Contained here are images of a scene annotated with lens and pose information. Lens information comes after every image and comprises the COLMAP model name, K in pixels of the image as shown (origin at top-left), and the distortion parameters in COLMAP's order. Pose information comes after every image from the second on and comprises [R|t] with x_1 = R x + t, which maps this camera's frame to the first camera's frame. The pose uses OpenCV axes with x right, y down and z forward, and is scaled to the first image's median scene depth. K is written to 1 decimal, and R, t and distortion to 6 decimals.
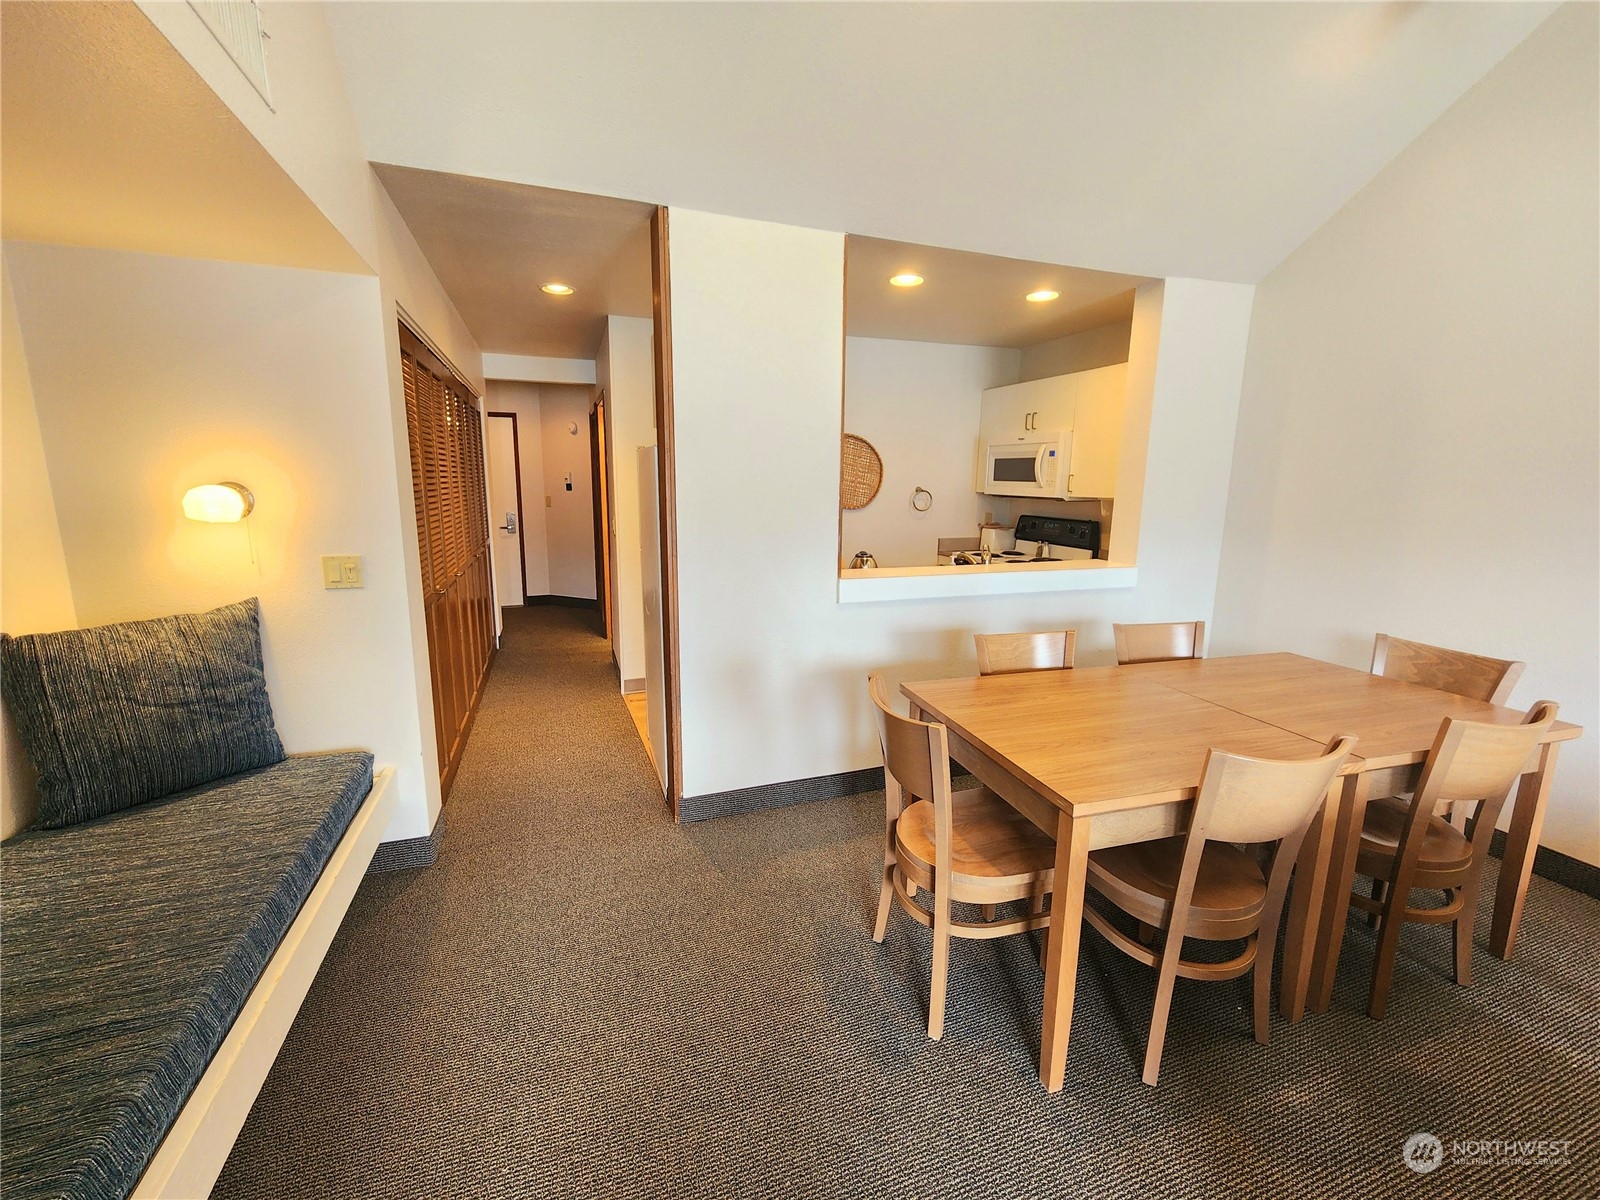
lens RADIAL K [[659.8, 0, 794.2], [0, 659.8, 598.2], [0, 0, 1]] dist [0.002830, -0.000887]
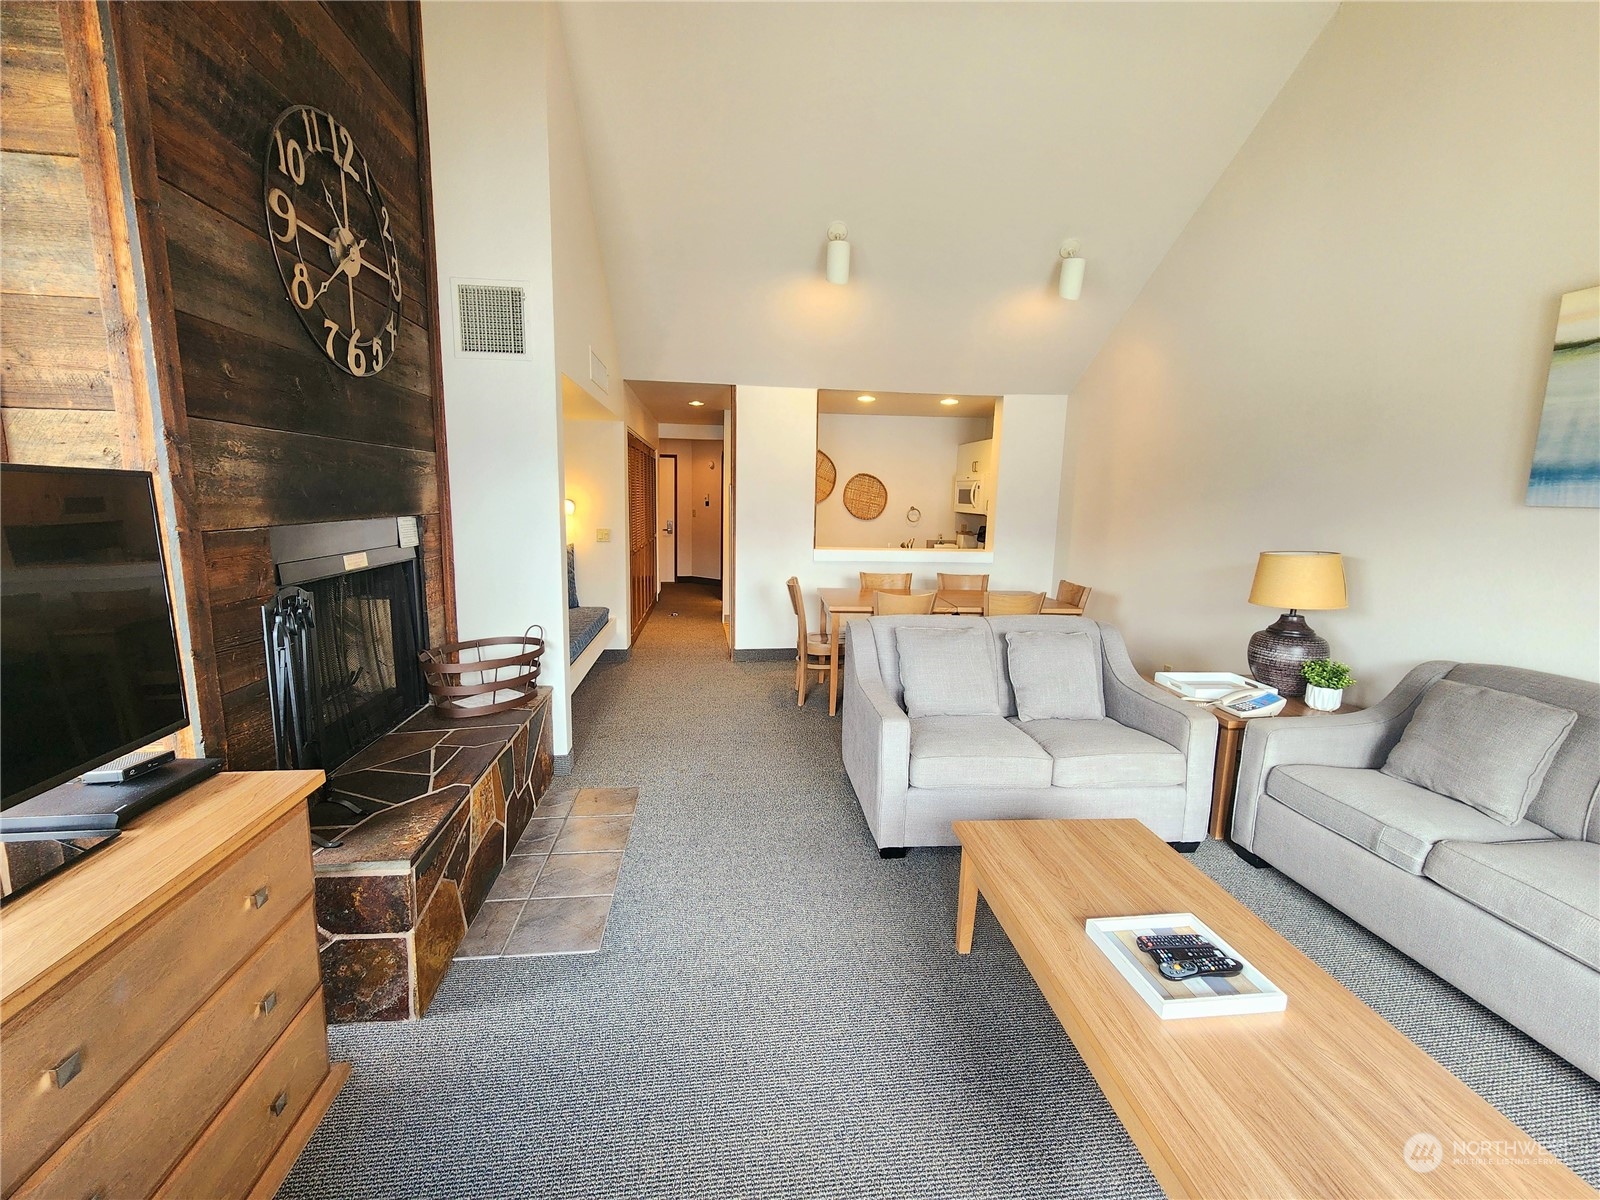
lens RADIAL K [[659.8, 0, 790.9], [0, 659.8, 598.9], [0, 0, 1]] dist [0.002830, -0.000887]
pose [[0.973691, 0.045752, -0.223230, 0.290955], [-0.052045, 0.998394, -0.022389, 0.109551], [0.221847, 0.033418, 0.974509, -0.636495]]
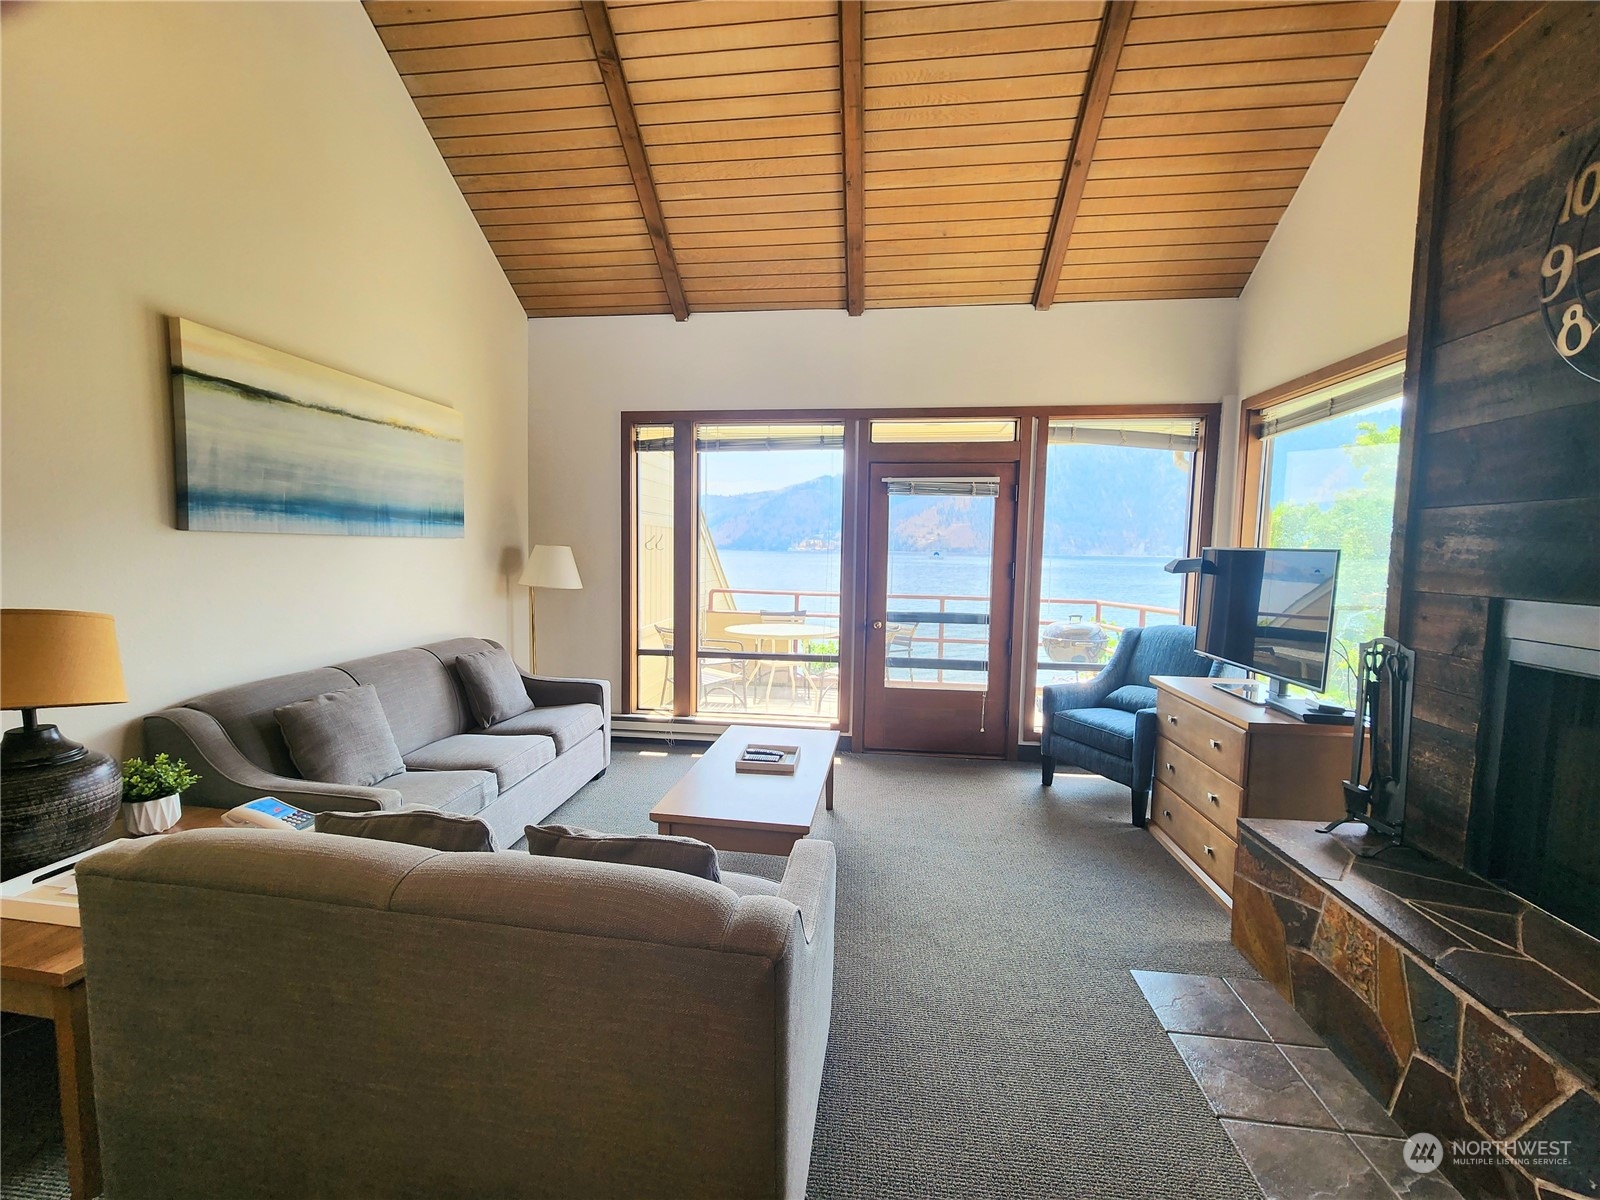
lens RADIAL K [[659.8, 0, 792.1], [0, 659.8, 597.0], [0, 0, 1]] dist [0.002830, -0.000887]
pose [[-0.891444, -0.059367, 0.449225, 0.083819], [0.056270, 0.969204, 0.239746, -0.061623], [-0.449624, 0.238998, -0.860650, 0.293535]]
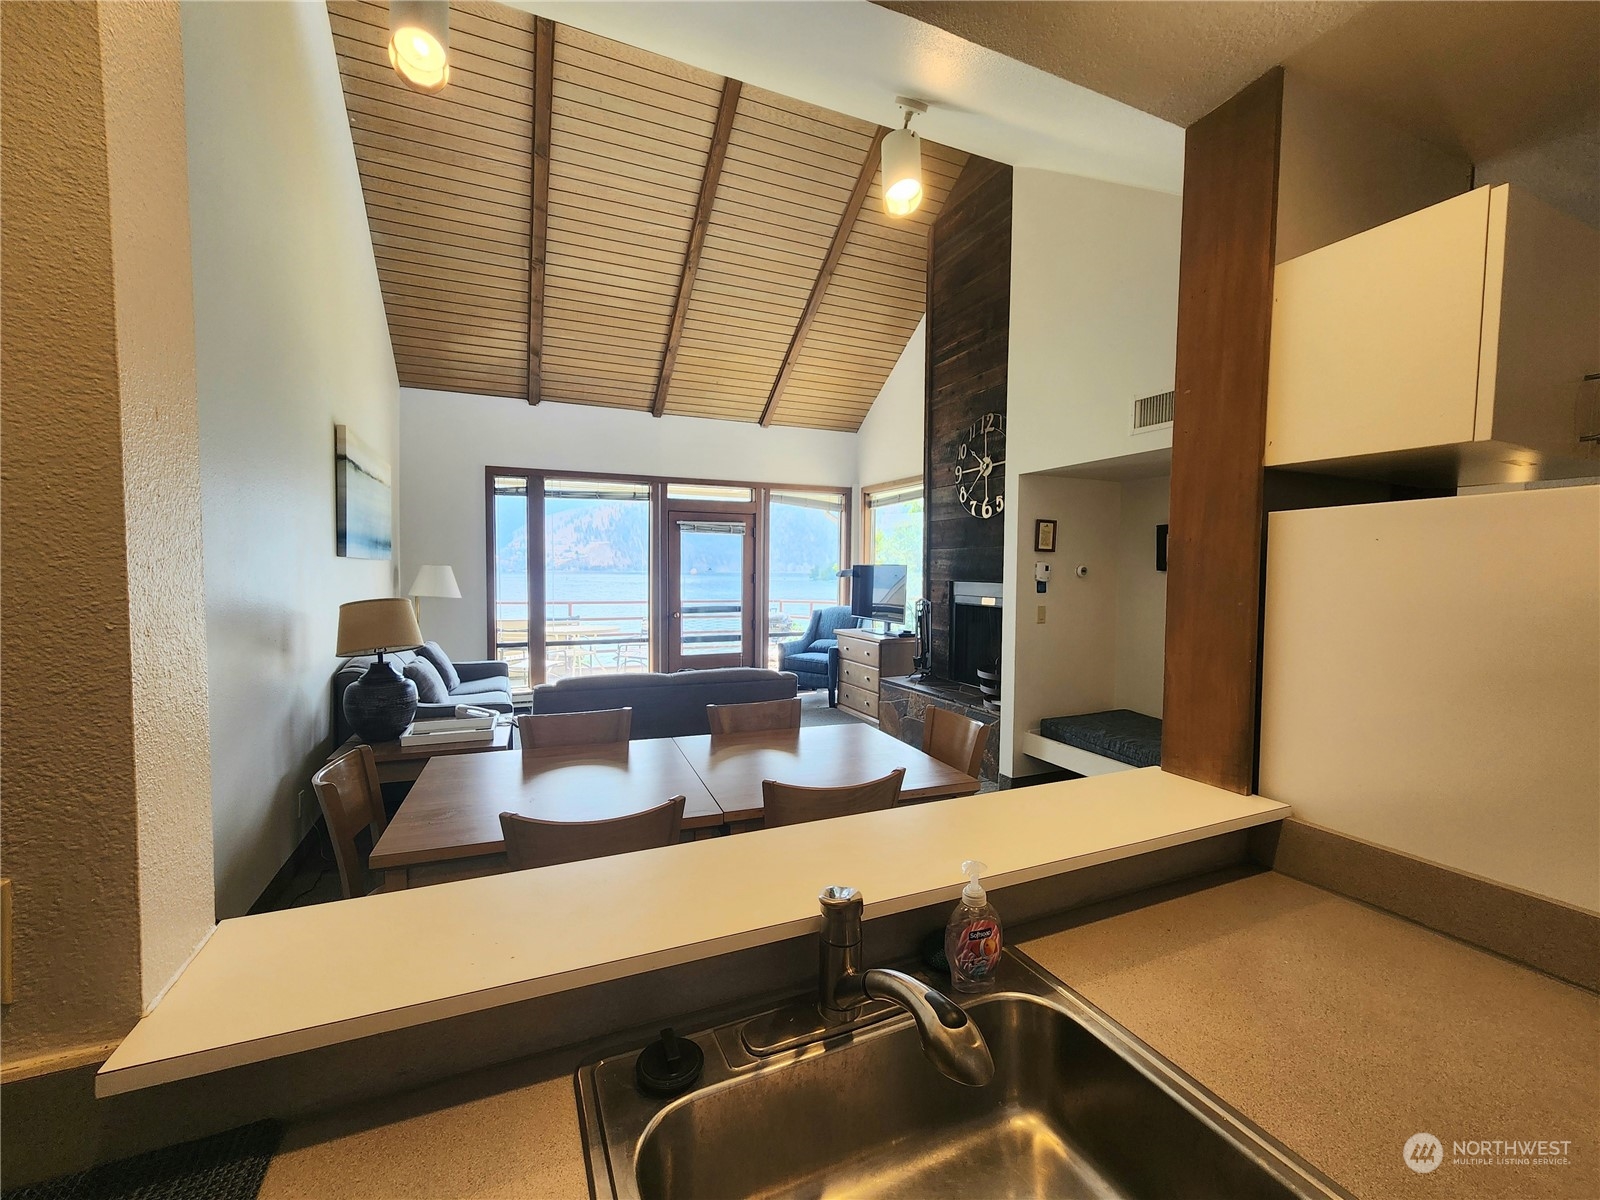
lens RADIAL K [[659.8, 0, 805.0], [0, 659.8, 599.5], [0, 0, 1]] dist [0.002830, -0.000887]
pose [[-0.996366, -0.013427, -0.084114, 0.246658], [-0.032000, 0.974165, 0.223557, -0.168028], [0.078939, 0.225436, -0.971055, 0.913147]]
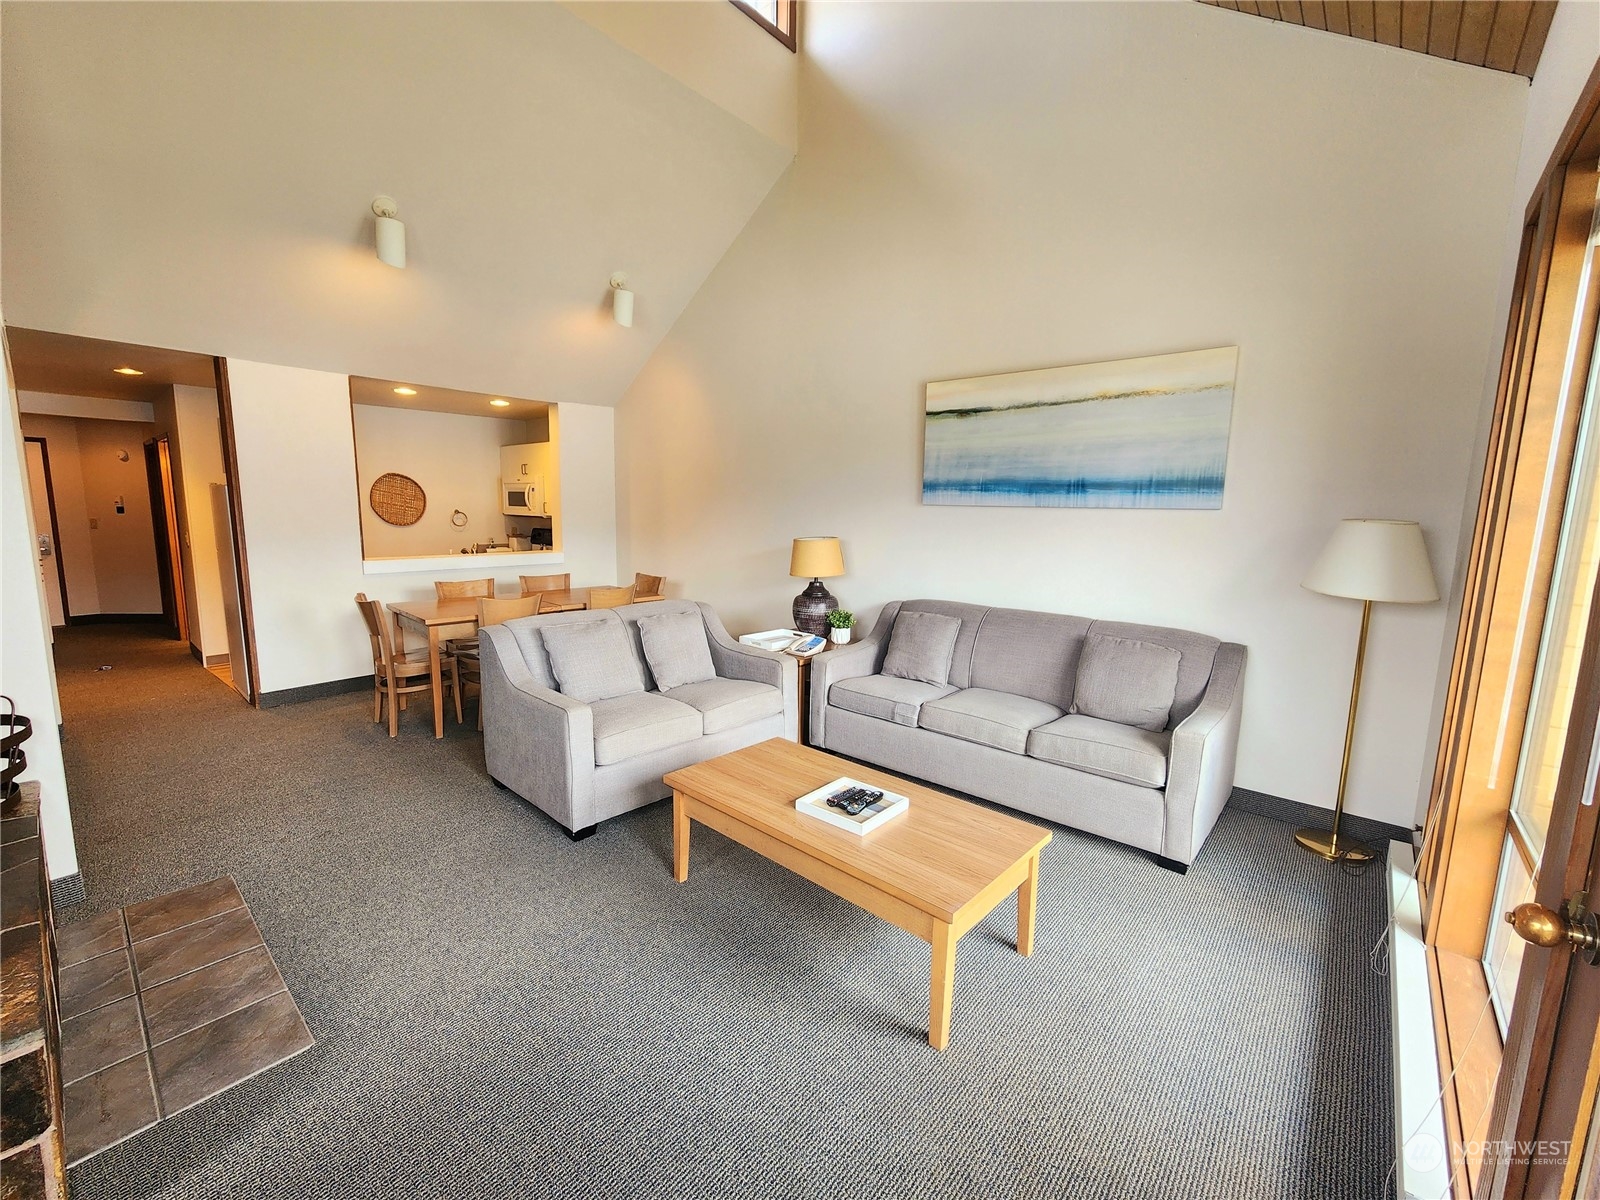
lens RADIAL K [[659.8, 0, 791.8], [0, 659.8, 600.7], [0, 0, 1]] dist [0.002830, -0.000887]
pose [[0.876517, -0.065051, 0.476955, 0.139983], [0.080142, 0.996719, -0.011338, 0.119775], [-0.474652, 0.048162, 0.878855, -0.696263]]
